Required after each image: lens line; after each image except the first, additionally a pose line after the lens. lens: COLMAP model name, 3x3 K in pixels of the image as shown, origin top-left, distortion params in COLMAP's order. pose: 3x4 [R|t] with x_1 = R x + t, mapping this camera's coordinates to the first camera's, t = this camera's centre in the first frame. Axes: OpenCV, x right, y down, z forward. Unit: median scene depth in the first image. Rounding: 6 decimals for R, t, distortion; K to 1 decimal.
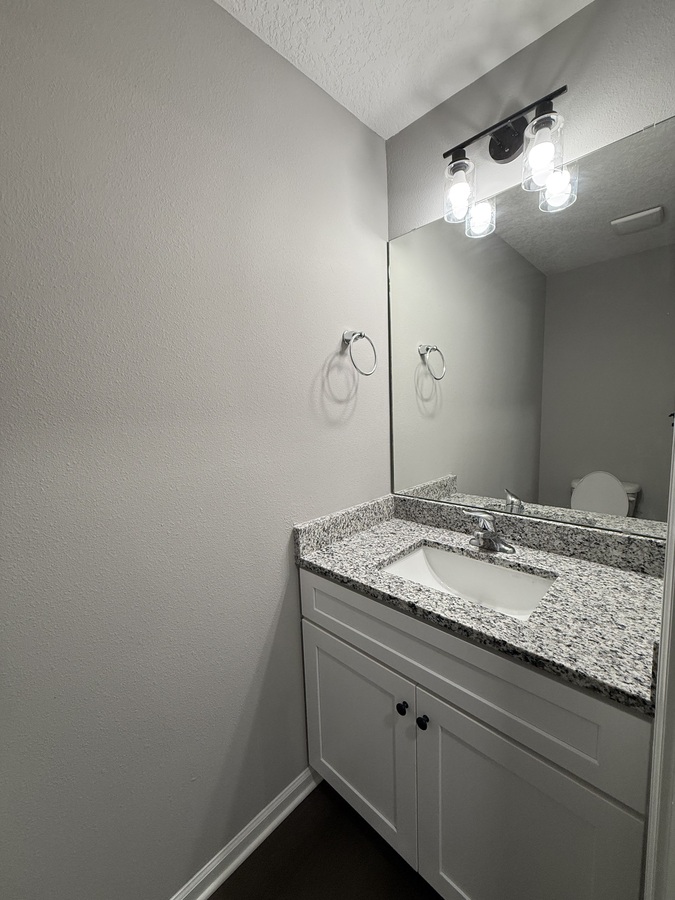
lens RADIAL K [[358.4, 0, 337.5], [0, 358.4, 450.0], [0, 0, 1]] dist [-0.003006, -0.000069]
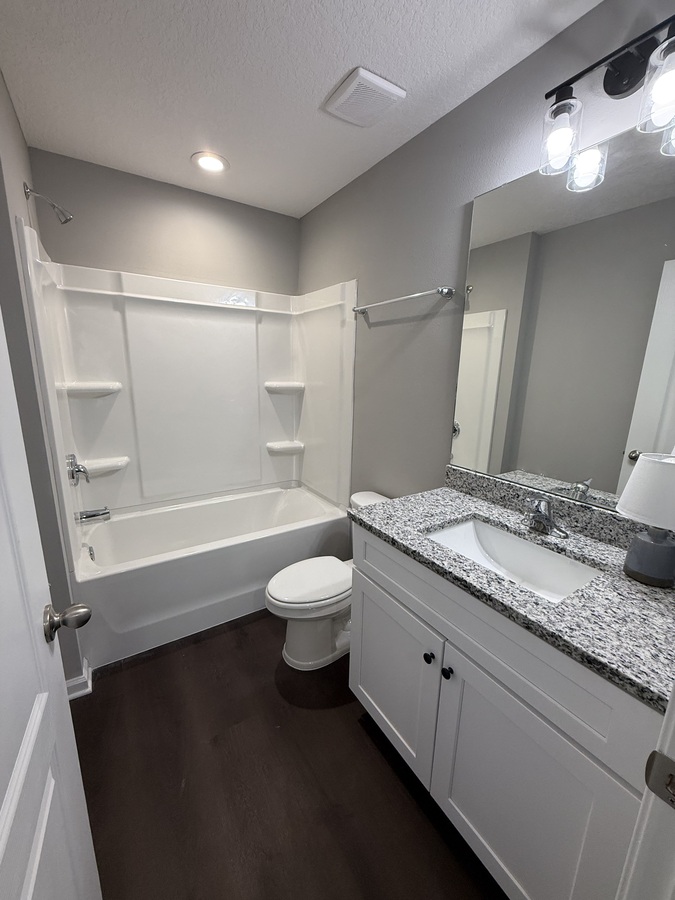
lens RADIAL K [[359.0, 0, 339.8], [0, 359.0, 459.1], [0, 0, 1]] dist [0.000178, 0.000191]
pose [[0.973738, 0.111635, -0.198423, 0.073839], [-0.087925, 0.988310, 0.124552, 0.006545], [0.210008, -0.103835, 0.972170, -0.073089]]
